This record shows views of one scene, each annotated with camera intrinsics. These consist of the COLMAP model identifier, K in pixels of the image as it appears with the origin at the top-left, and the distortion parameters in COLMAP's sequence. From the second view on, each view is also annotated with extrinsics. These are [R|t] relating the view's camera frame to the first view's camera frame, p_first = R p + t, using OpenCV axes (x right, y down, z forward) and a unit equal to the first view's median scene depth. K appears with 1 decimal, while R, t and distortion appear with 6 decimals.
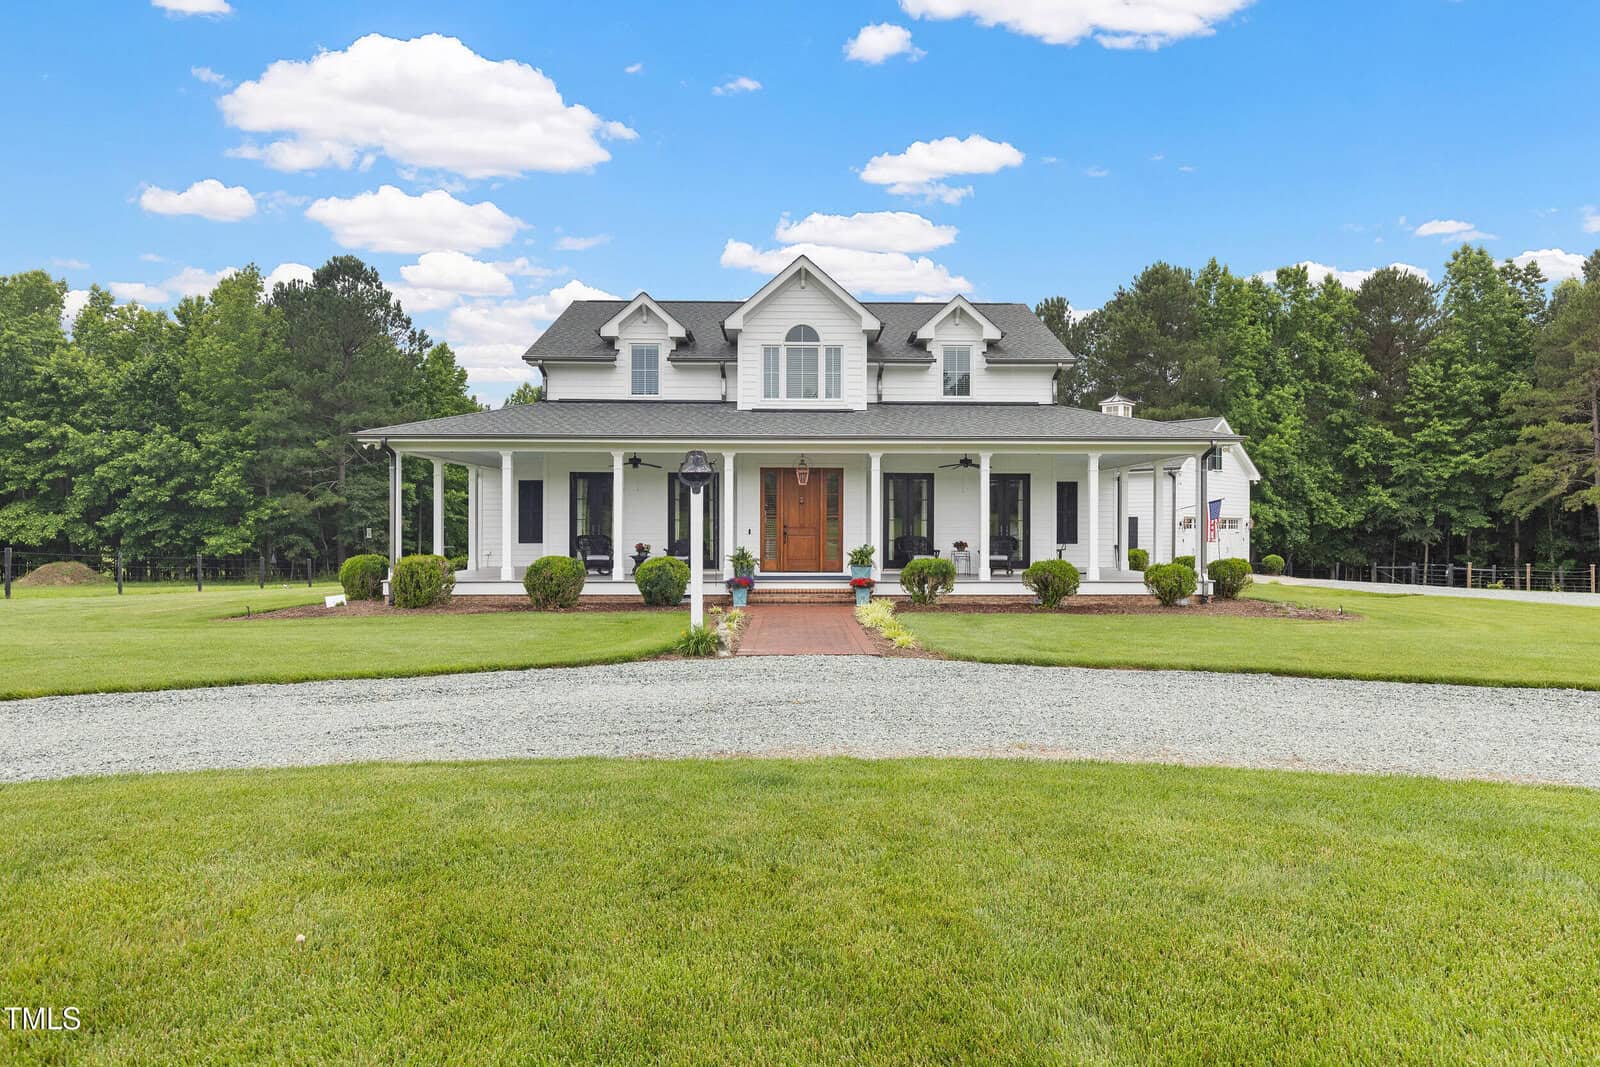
lens RADIAL K [[977.2, 0, 796.5], [0, 977.2, 404.7], [0, 0, 1]] dist [-0.001432, -0.001230]
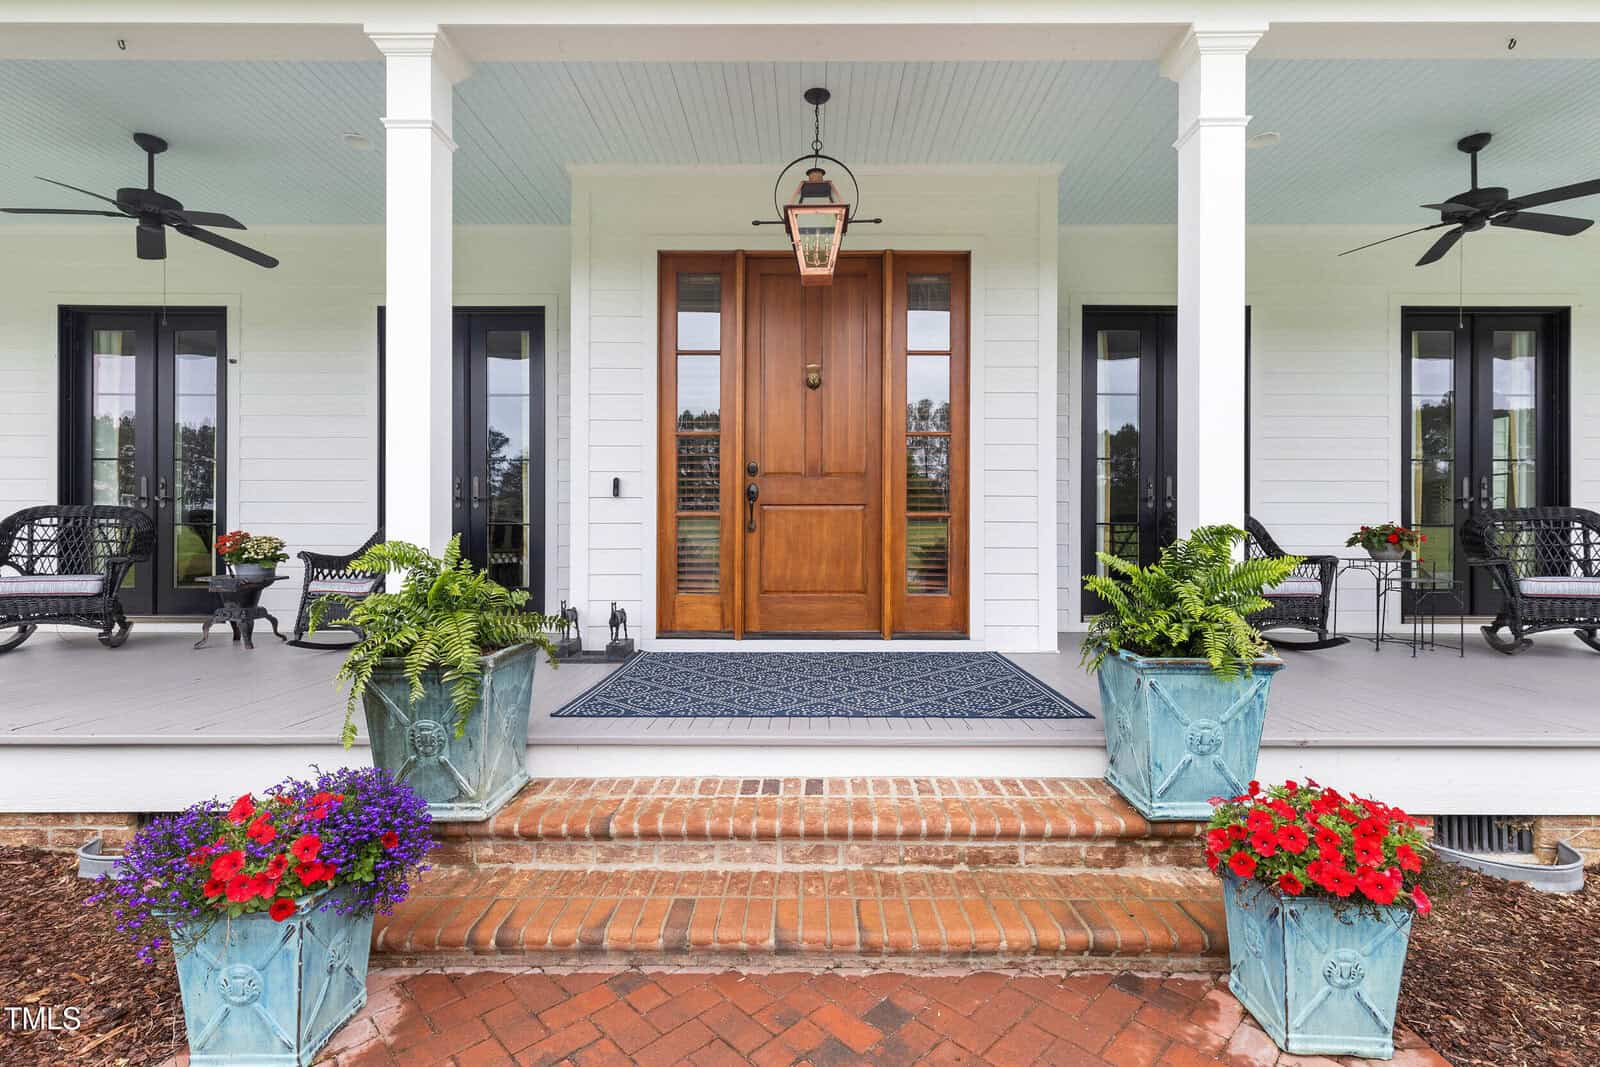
lens RADIAL K [[1278.2, 0, 800.0], [0, 1278.2, 533.5], [0, 0, 1]] dist [-0.001398, -0.001117]
pose [[0.999986, 0.002141, -0.004801, 0.001739], [-0.001556, 0.992942, 0.118592, 0.051472], [0.005021, -0.118583, 0.992931, 0.333811]]
